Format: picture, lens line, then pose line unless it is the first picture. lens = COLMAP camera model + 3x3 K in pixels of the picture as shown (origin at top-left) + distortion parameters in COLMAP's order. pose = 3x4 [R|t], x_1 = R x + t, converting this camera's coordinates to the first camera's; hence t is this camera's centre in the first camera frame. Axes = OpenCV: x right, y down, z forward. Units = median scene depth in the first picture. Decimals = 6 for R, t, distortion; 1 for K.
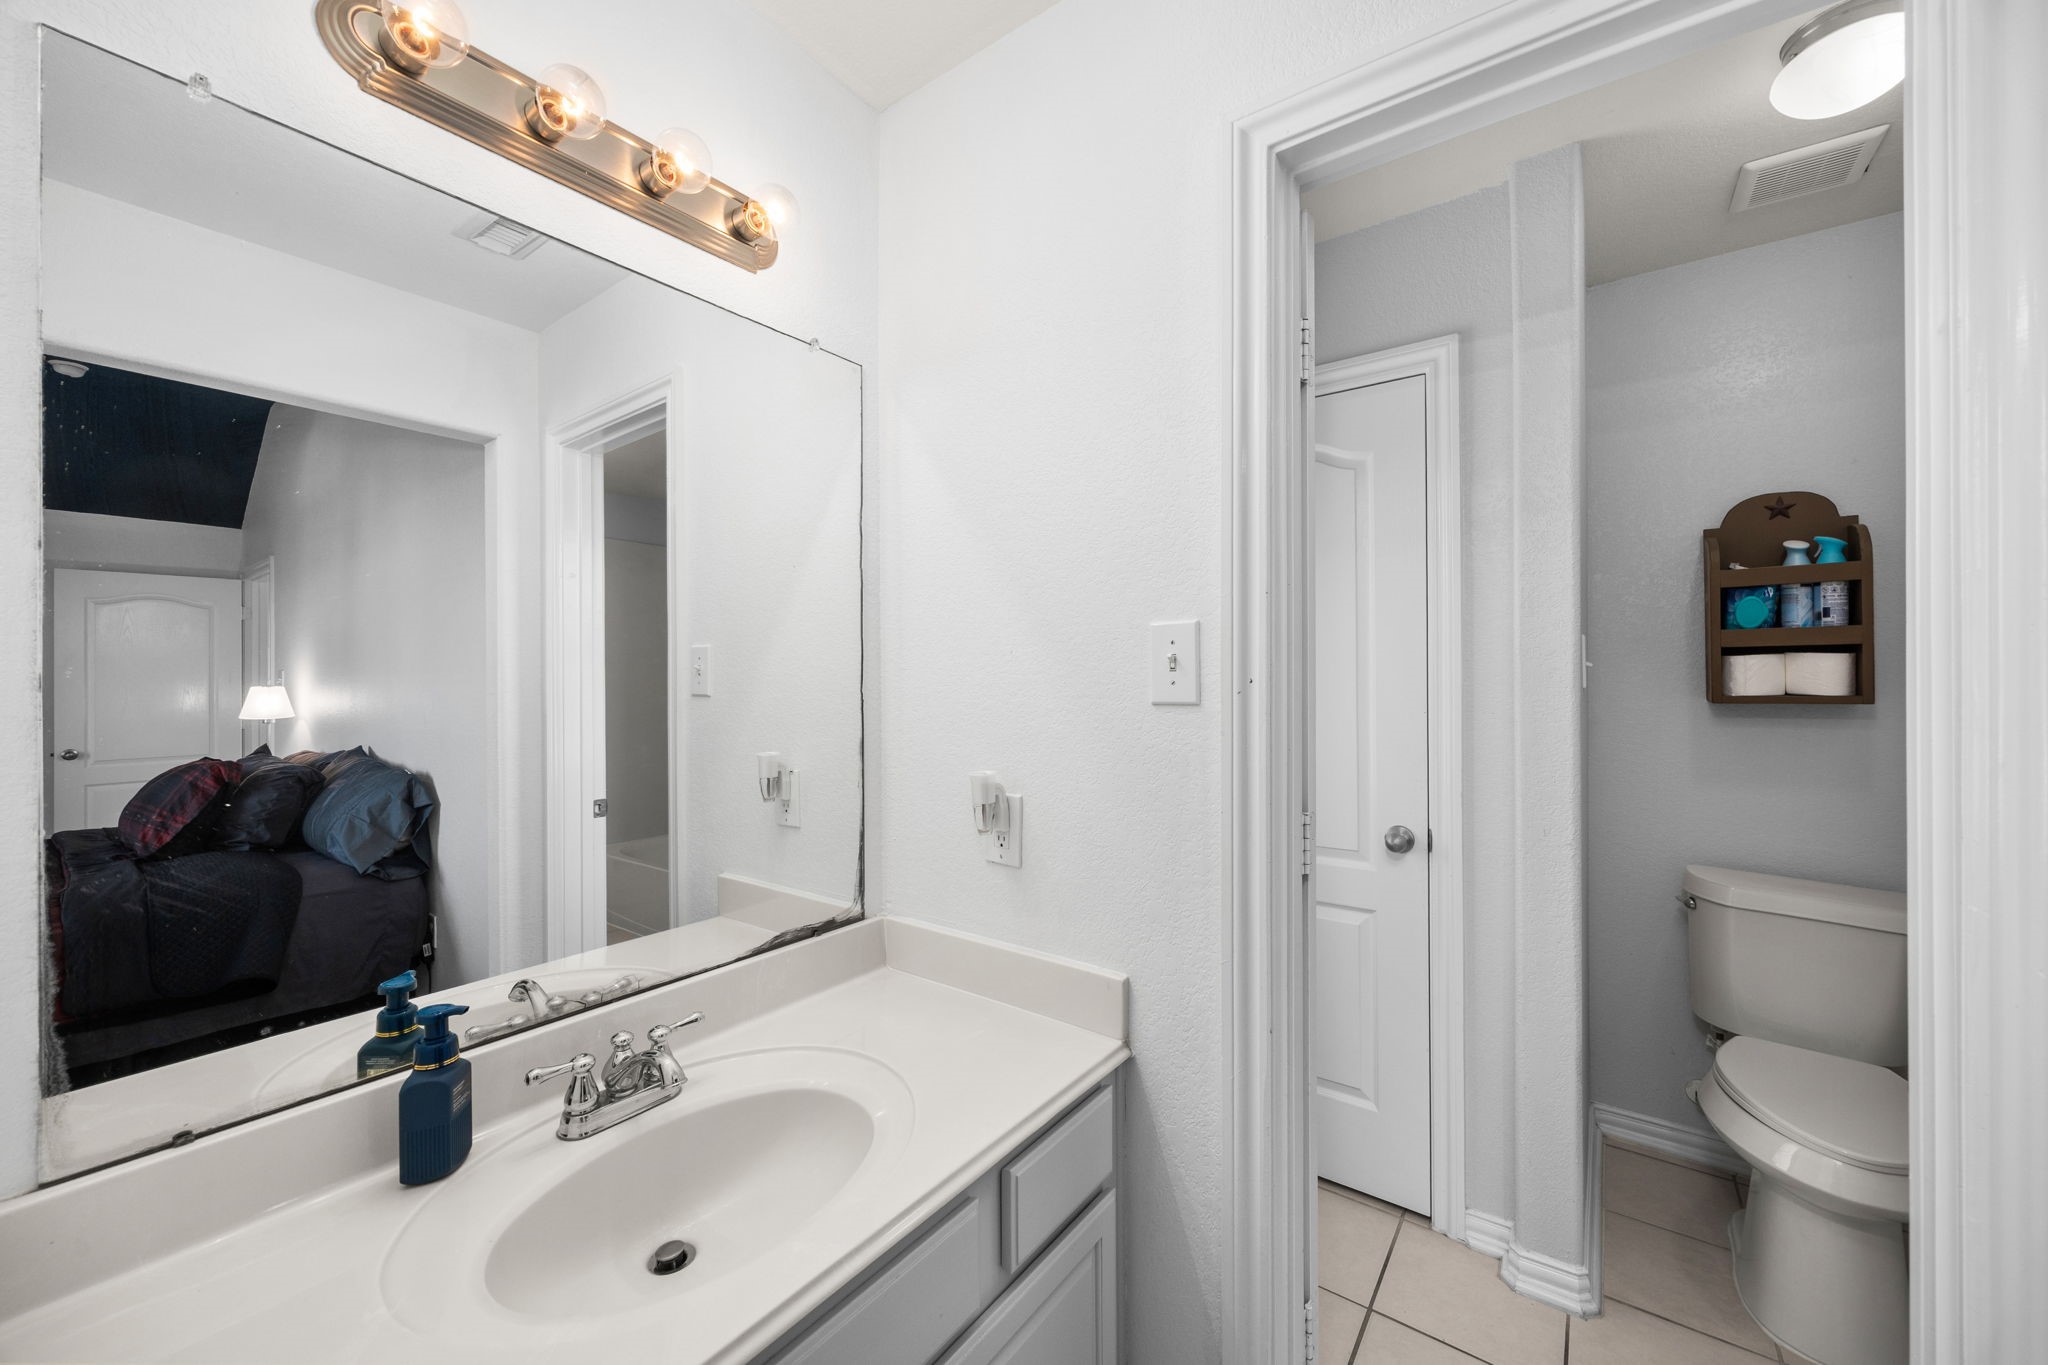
lens RADIAL K [[826.1, 0, 912.6], [0, 826.1, 687.1], [0, 0, 1]] dist [0.001660, 0.006839]
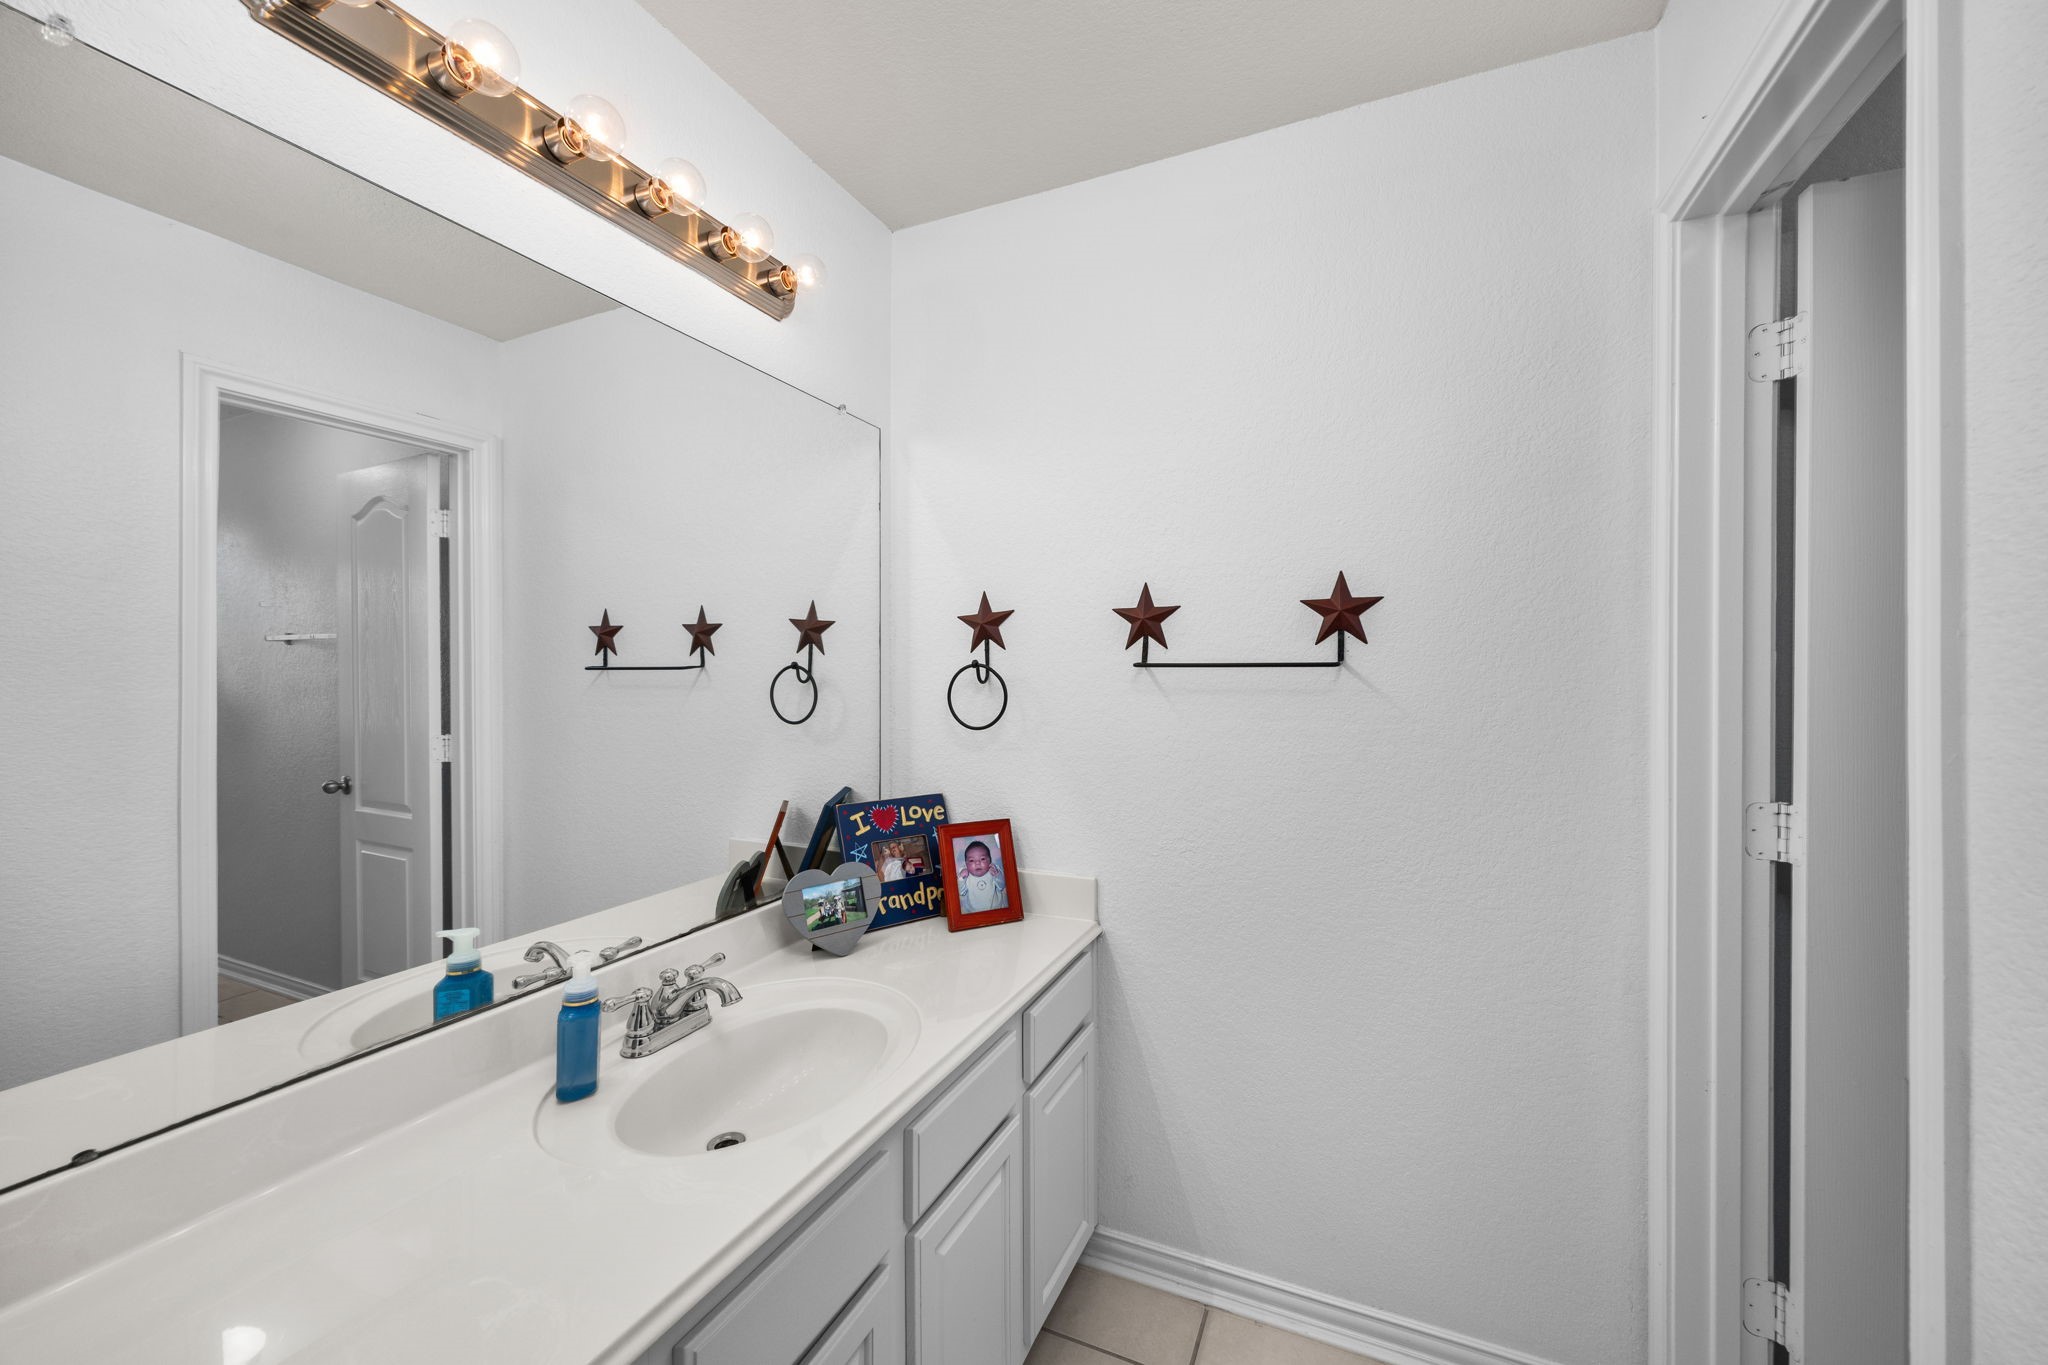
lens RADIAL K [[813.5, 0, 1024.0], [0, 813.5, 682.5], [0, 0, 1]] dist [0.002695, 0.000326]
pose [[0.960126, 0.002094, 0.279560, -0.184157], [-0.004557, 0.999956, 0.008159, 0.003709], [-0.279531, -0.009108, 0.960094, -0.220263]]
